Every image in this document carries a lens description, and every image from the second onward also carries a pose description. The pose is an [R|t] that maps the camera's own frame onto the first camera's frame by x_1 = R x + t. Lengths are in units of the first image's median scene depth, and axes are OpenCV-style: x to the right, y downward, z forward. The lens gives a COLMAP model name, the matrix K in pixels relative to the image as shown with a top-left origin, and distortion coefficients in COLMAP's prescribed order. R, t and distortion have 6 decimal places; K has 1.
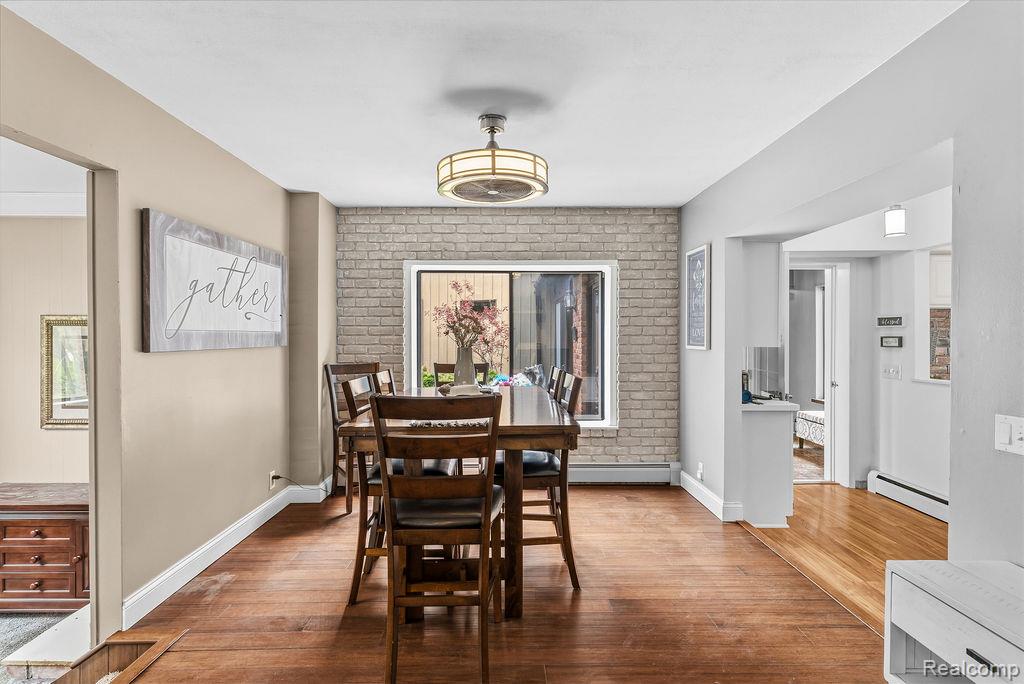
lens RADIAL K [[476.1, 0, 510.6], [0, 476.1, 340.6], [0, 0, 1]] dist [-0.003811, -0.000491]
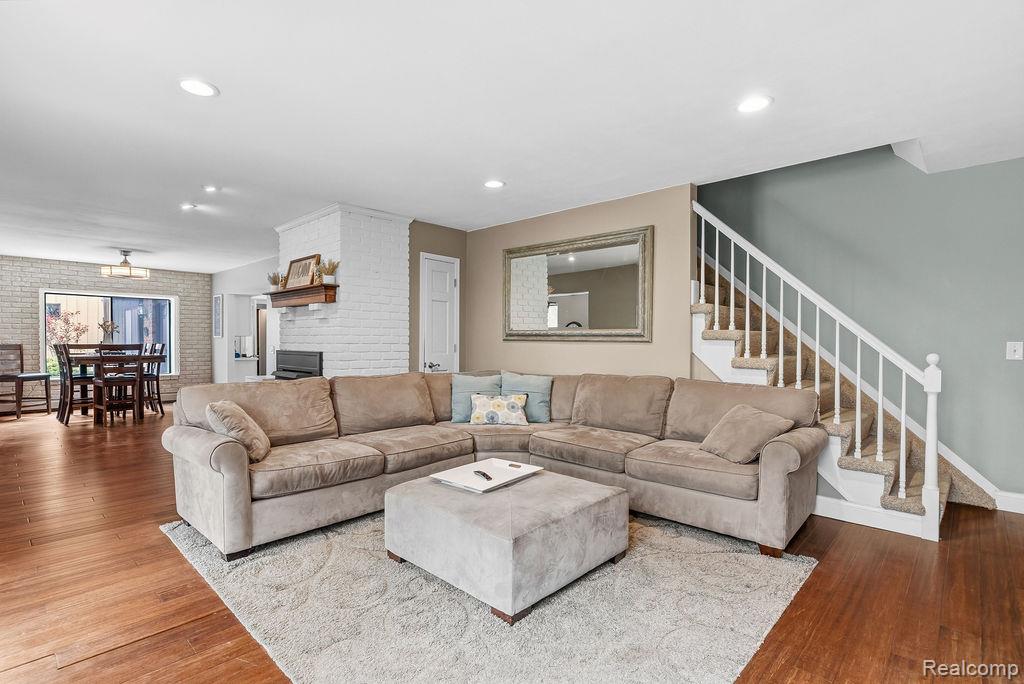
lens RADIAL K [[476.1, 0, 508.4], [0, 476.1, 347.3], [0, 0, 1]] dist [-0.003811, -0.000491]
pose [[0.677661, -0.005991, 0.735350, -0.336110], [0.003807, 0.999982, 0.004639, 0.055868], [-0.735365, -0.000344, 0.677672, -1.514815]]
